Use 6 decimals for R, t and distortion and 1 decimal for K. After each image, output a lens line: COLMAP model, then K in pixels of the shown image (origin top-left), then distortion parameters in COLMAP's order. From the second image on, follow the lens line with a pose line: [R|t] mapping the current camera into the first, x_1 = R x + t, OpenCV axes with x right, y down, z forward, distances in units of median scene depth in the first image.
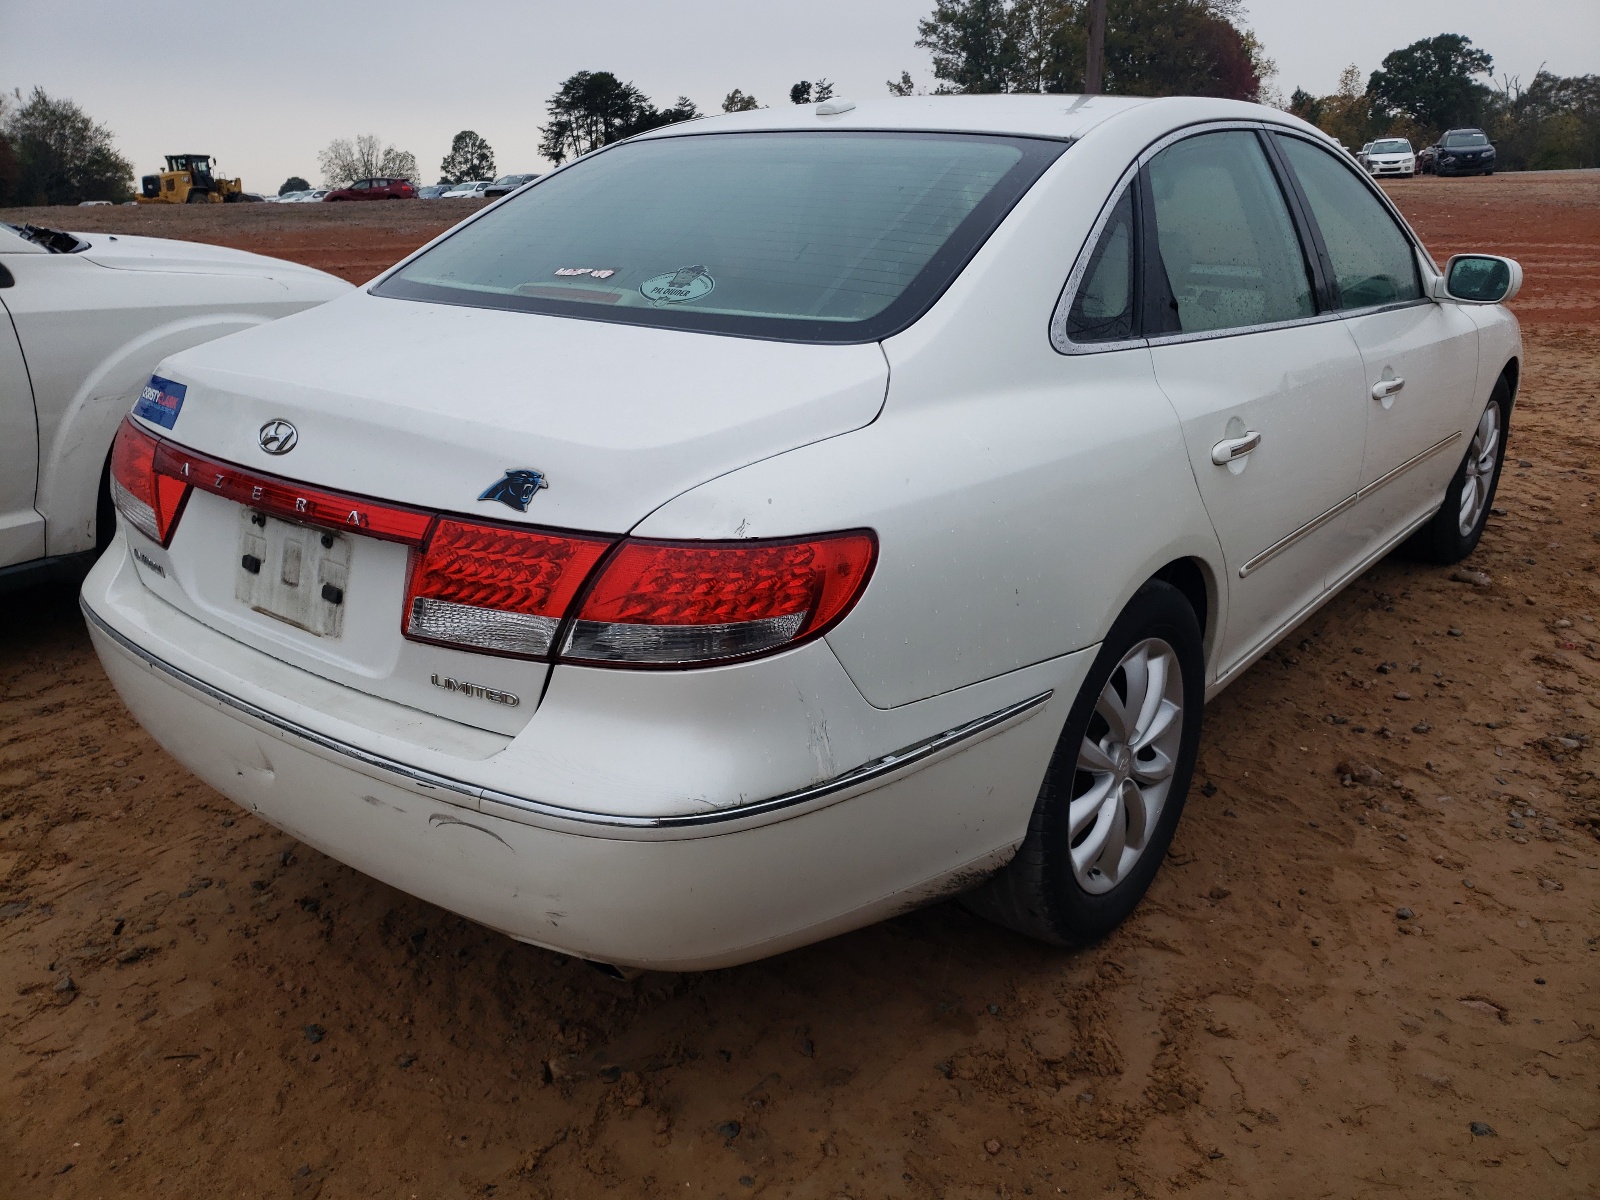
lens RADIAL K [[1377.0, 0, 800.0], [0, 1377.0, 600.0], [0, 0, 1]] dist [-0.013109, 0.064613]
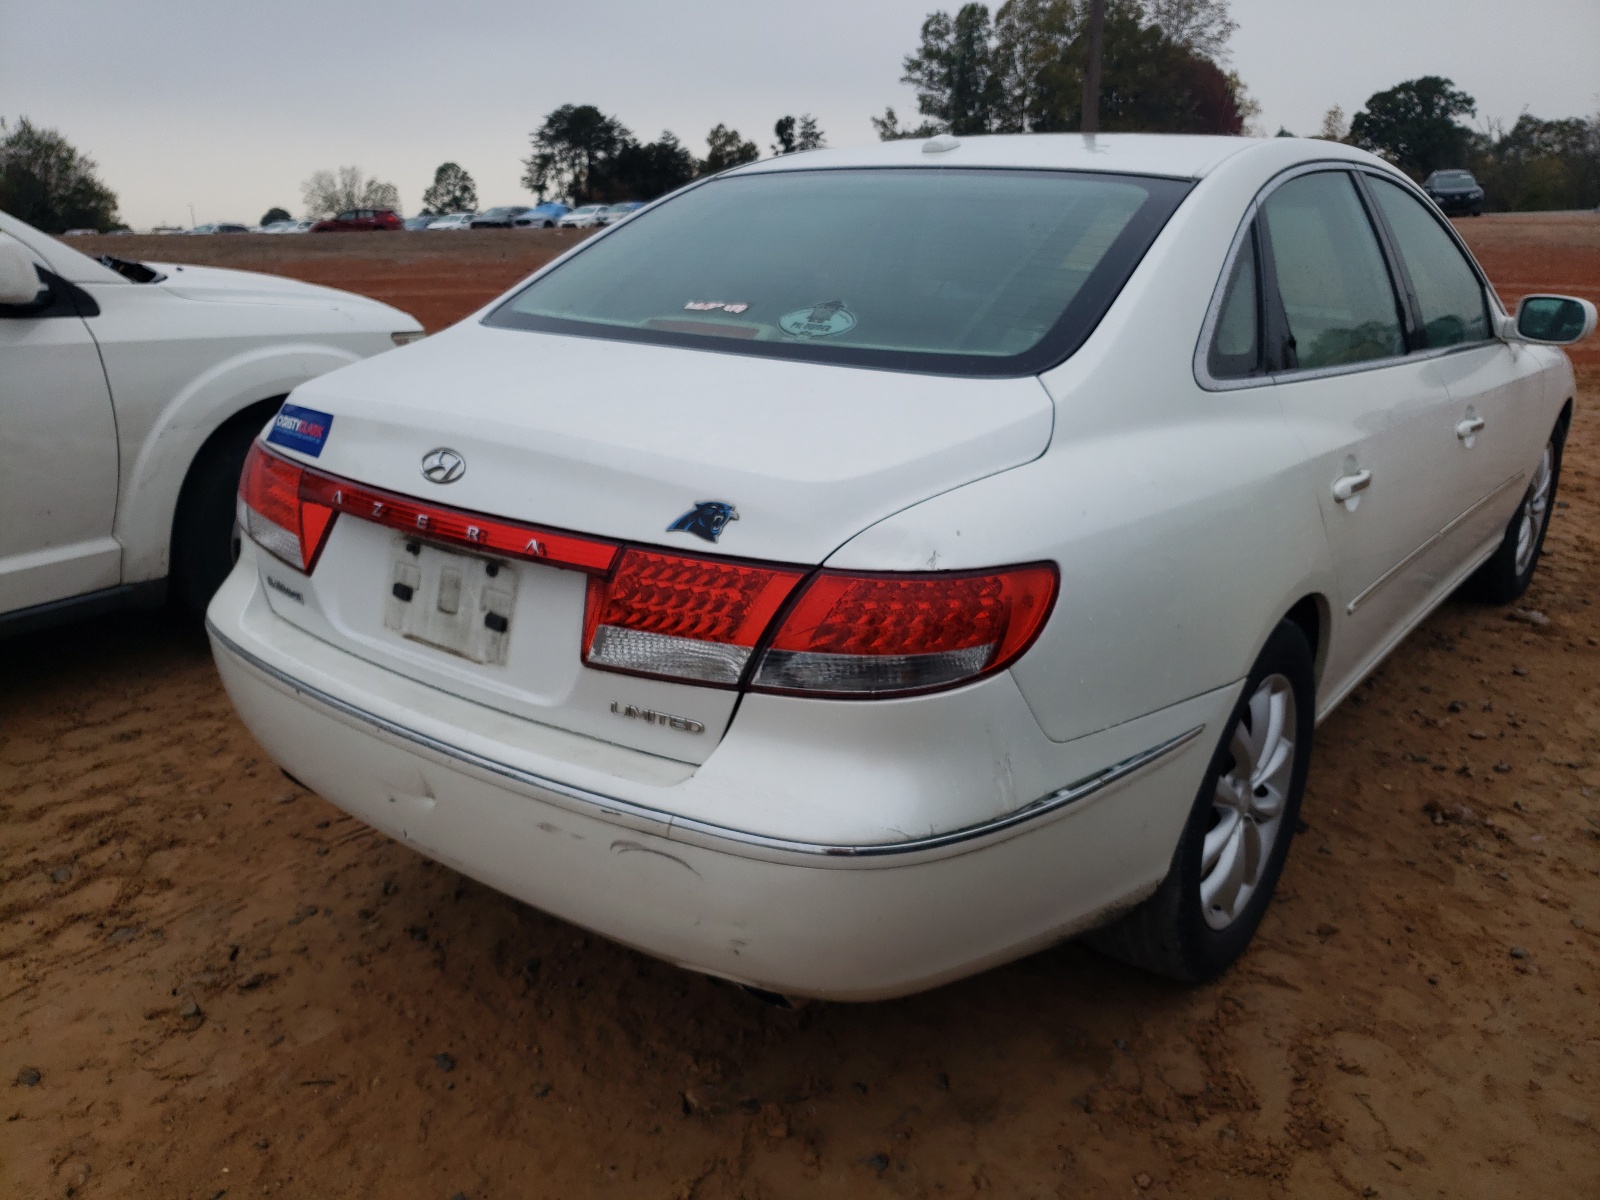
lens RADIAL K [[1391.4, 0, 752.5], [0, 1391.4, 604.4], [0, 0, 1]] dist [-0.012049, 0.048832]
pose [[0.999962, 0.008725, -0.000246, -0.120188], [-0.008729, 0.999713, -0.022301, 0.003023], [0.000051, 0.022302, 0.999751, -0.015022]]
